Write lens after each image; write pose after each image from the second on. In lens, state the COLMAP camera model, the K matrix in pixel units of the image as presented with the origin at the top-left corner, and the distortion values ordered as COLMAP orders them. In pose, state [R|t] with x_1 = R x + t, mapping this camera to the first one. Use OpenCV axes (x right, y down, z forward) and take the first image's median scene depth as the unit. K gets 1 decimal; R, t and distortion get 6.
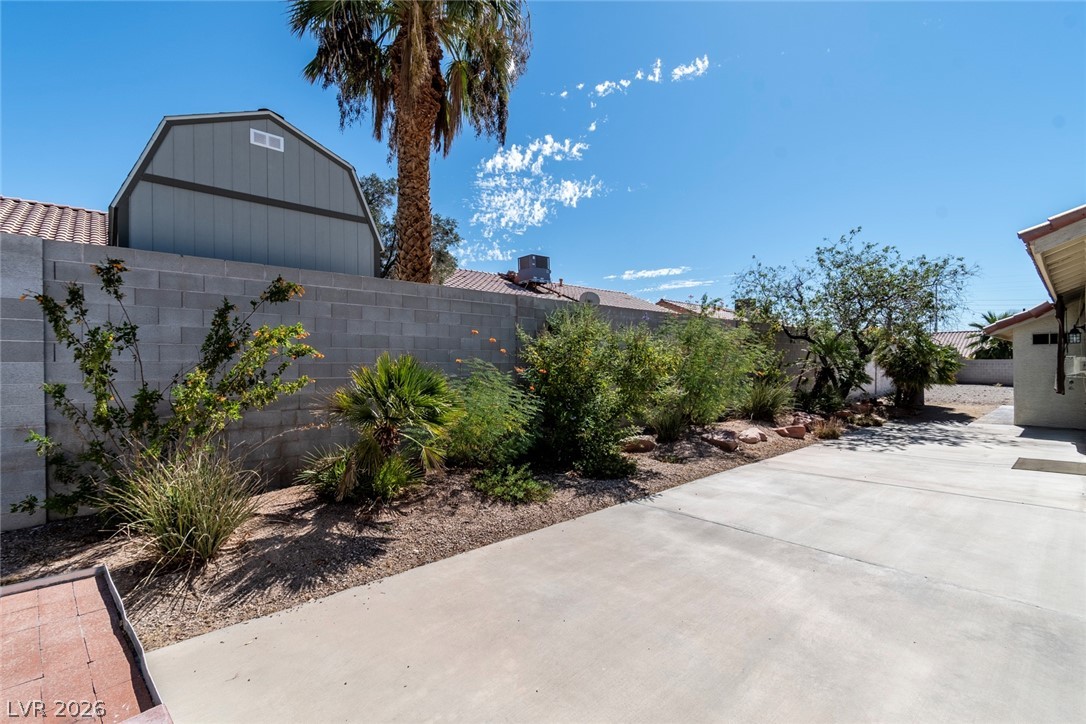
lens RADIAL K [[473.8, 0, 550.0], [0, 473.8, 376.8], [0, 0, 1]] dist [0.001196, -0.000172]
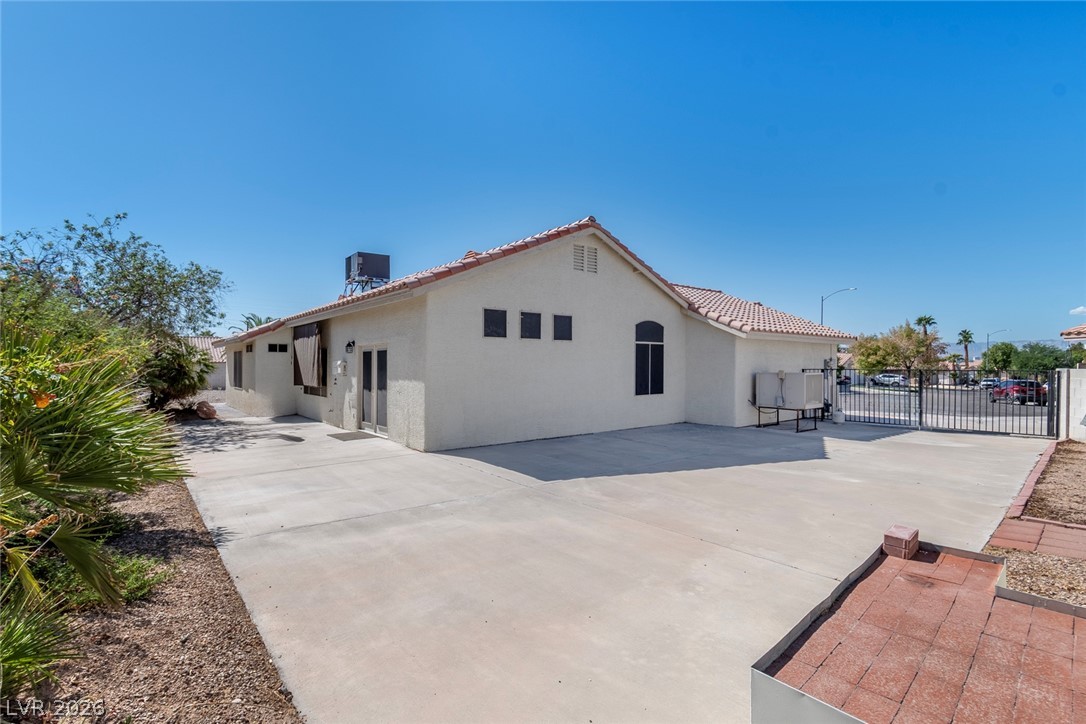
lens RADIAL K [[473.8, 0, 548.7], [0, 473.8, 370.0], [0, 0, 1]] dist [0.001196, -0.000172]
pose [[0.090032, 0.000270, 0.995939, -0.557314], [0.022875, 0.999736, -0.002338, 0.002331], [-0.995676, 0.022993, 0.090002, 0.421142]]
